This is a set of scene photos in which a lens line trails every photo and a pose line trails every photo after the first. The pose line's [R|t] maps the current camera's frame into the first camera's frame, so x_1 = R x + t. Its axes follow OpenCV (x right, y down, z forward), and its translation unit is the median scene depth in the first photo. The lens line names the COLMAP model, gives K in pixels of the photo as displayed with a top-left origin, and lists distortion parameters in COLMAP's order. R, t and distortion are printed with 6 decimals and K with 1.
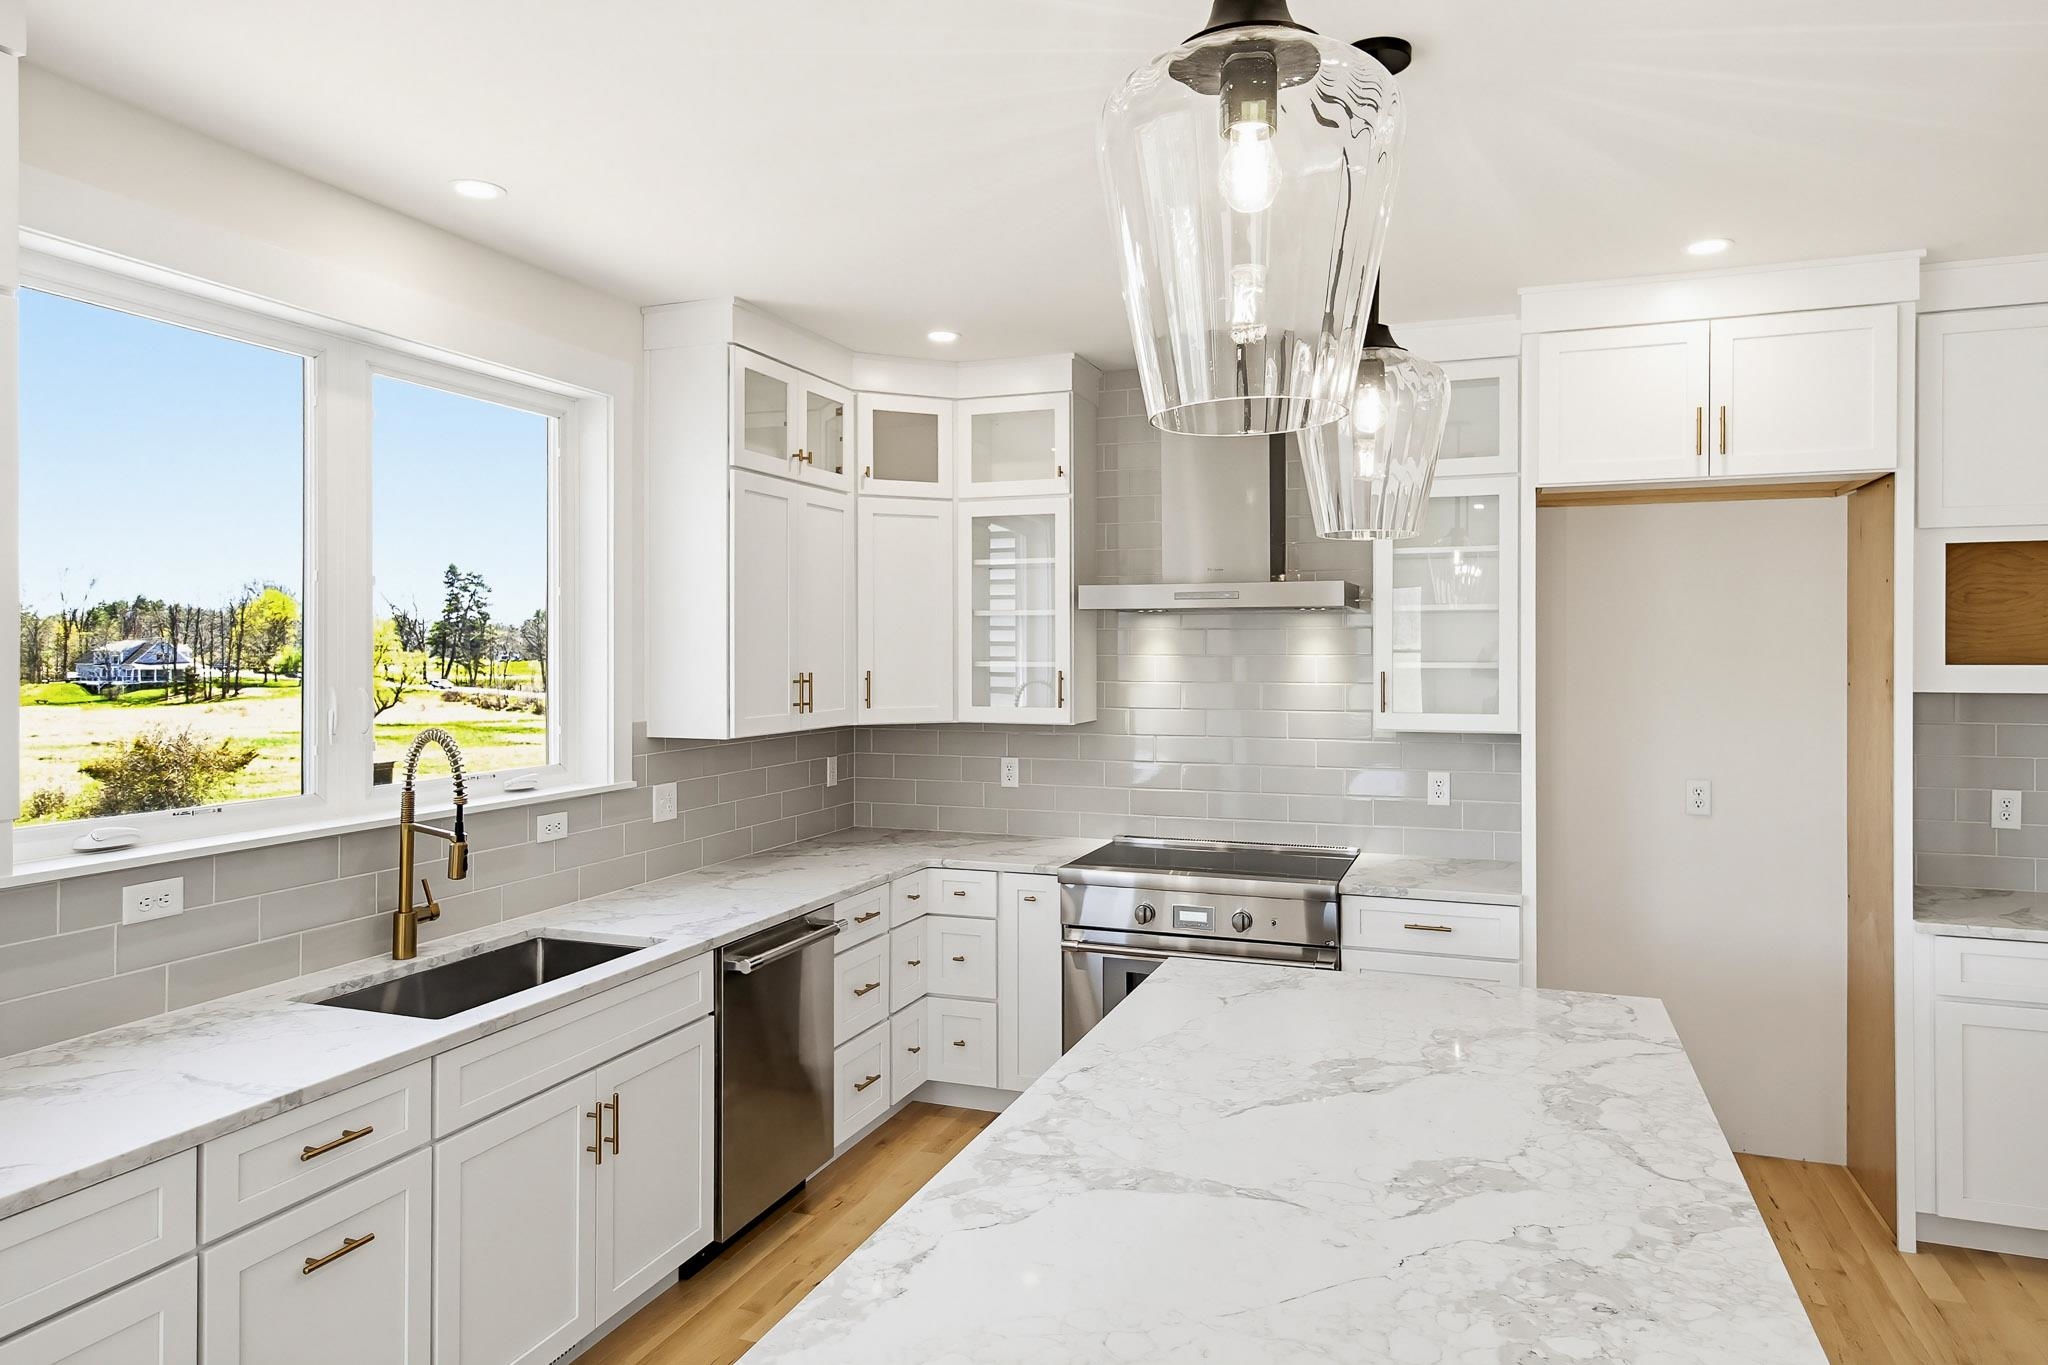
lens RADIAL K [[1252.0, 0, 1014.8], [0, 1252.0, 648.4], [0, 0, 1]] dist [0.026006, -0.013195]
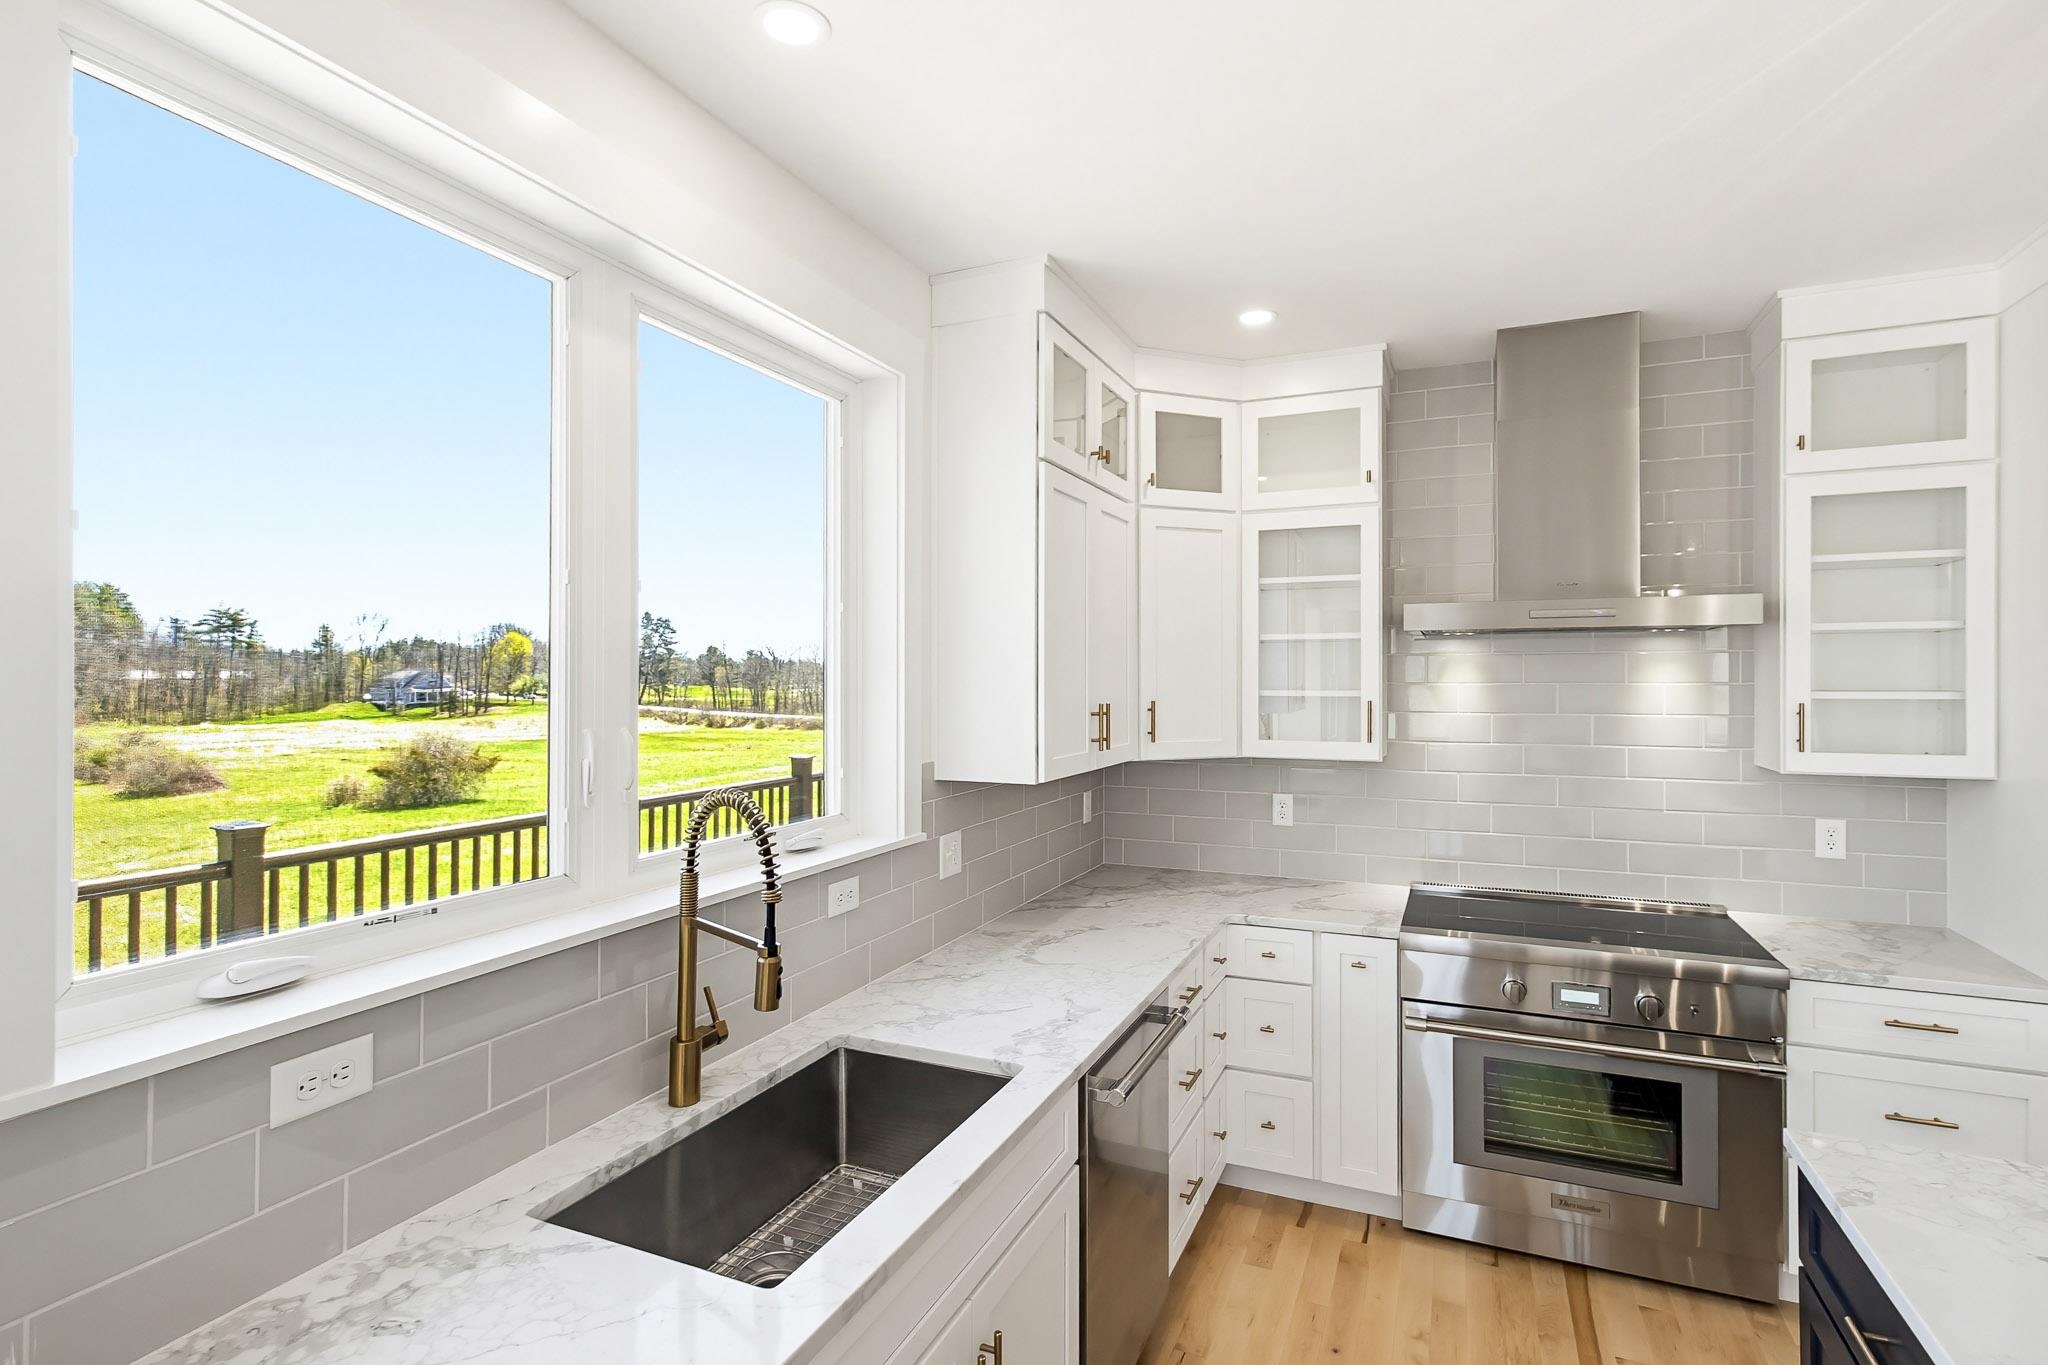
lens RADIAL K [[977.7, 0, 1025.2], [0, 977.7, 669.6], [0, 0, 1]] dist [0.005124, 0.002970]
pose [[0.998752, -0.001194, -0.049938, -0.198168], [0.000867, 0.999978, -0.006569, 0.000224], [0.049945, 0.006518, 0.998731, 0.339024]]
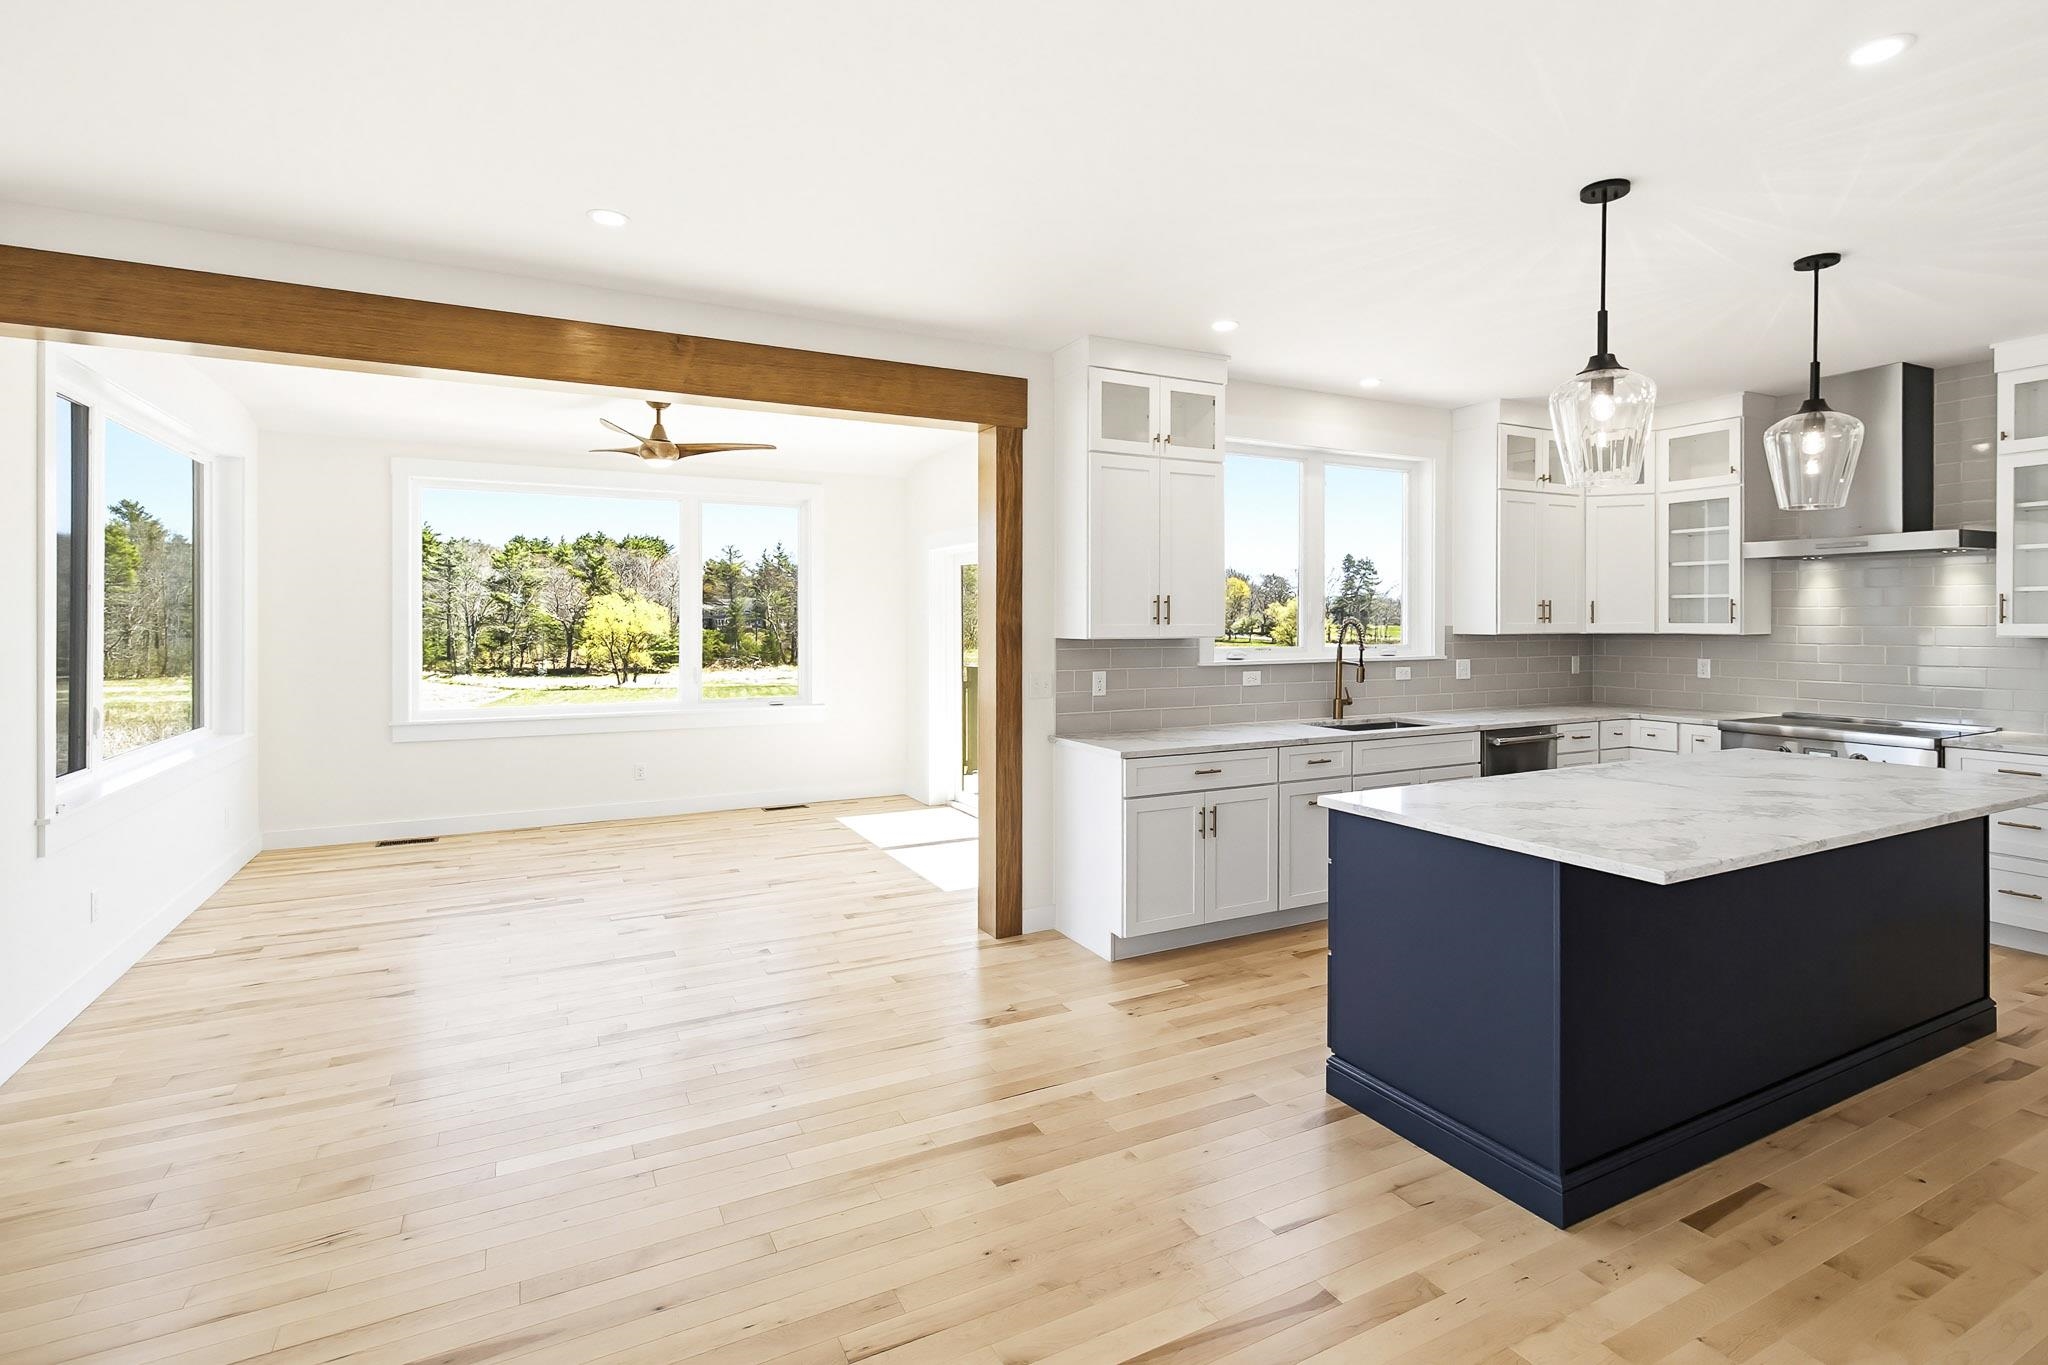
lens RADIAL K [[977.7, 0, 1057.5], [0, 977.7, 629.7], [0, 0, 1]] dist [0.005124, 0.002970]
pose [[0.758901, 0.006315, -0.651176, 0.221215], [0.002125, 0.999924, 0.012173, 0.044797], [0.651203, -0.010622, 0.758829, -0.527267]]
